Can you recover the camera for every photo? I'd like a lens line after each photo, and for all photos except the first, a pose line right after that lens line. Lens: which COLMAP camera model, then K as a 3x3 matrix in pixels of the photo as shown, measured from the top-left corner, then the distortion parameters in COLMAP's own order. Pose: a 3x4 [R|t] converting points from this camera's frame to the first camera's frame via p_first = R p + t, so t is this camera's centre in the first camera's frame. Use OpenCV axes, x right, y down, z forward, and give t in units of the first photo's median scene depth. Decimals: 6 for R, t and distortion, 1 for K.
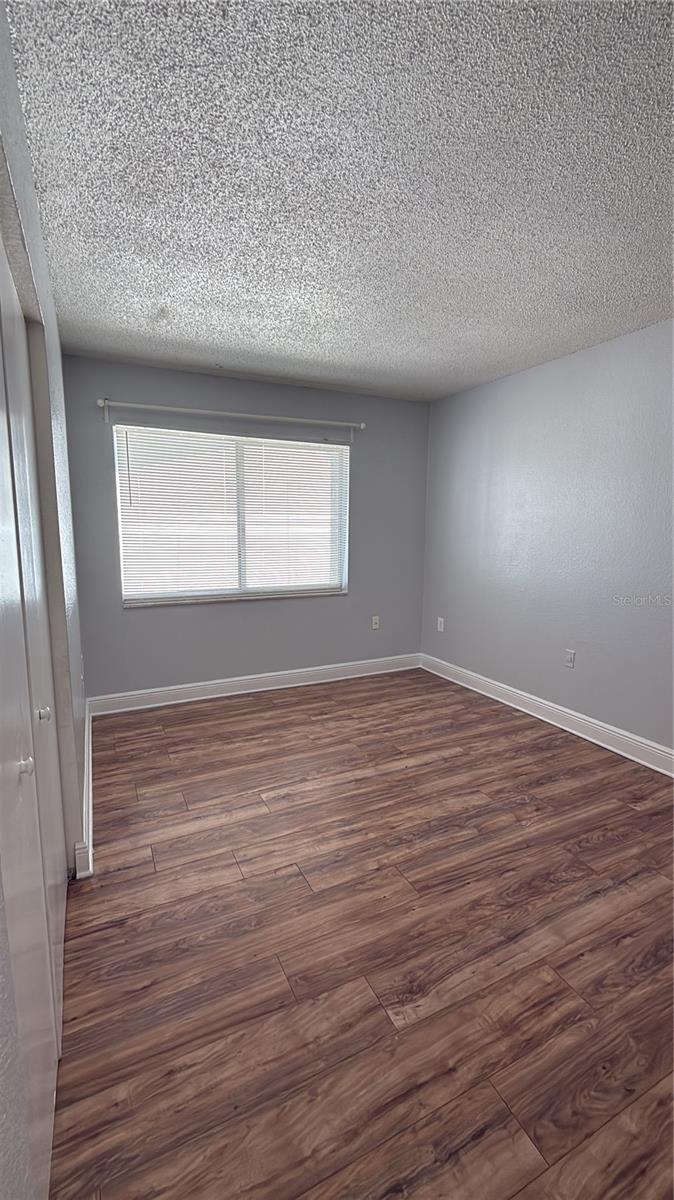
lens RADIAL K [[482.4, 0, 335.8], [0, 482.4, 608.1], [0, 0, 1]] dist [0.000226, -0.000147]
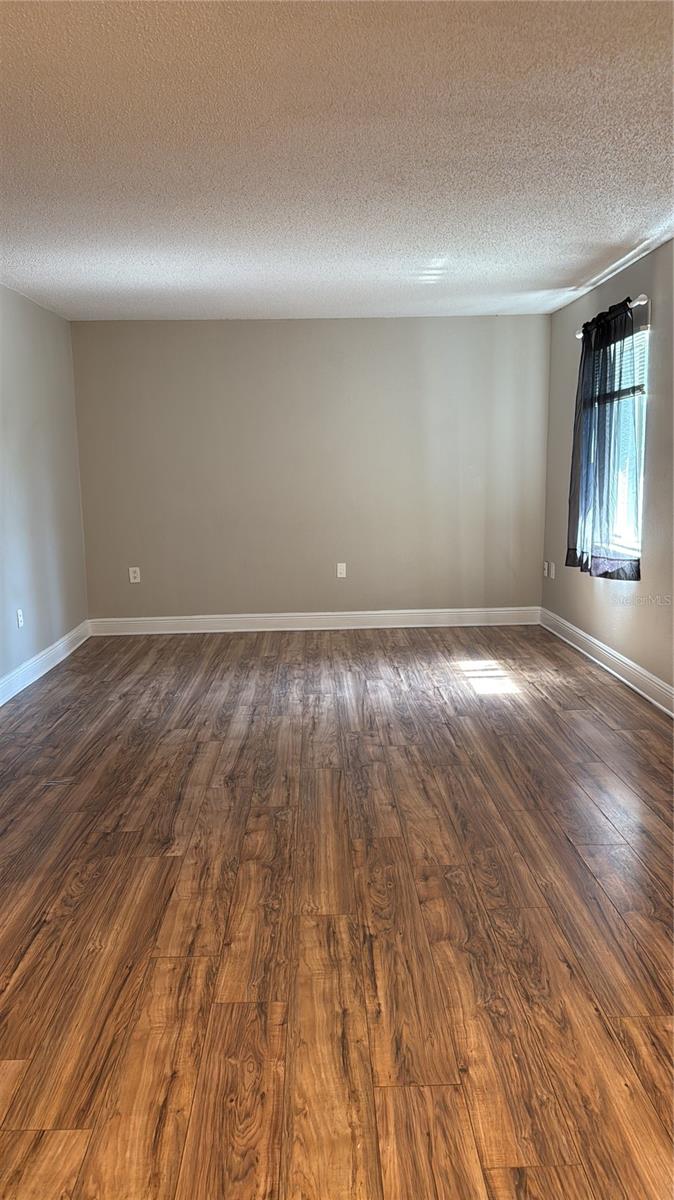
lens RADIAL K [[902.0, 0, 338.3], [0, 902.0, 597.4], [0, 0, 1]] dist [0.014350, 0.007454]
pose [[0.419763, -0.156944, 0.893962, -1.106989], [0.161559, 0.982128, 0.096562, -0.018871], [-0.893140, 0.103894, 0.437616, 0.128061]]
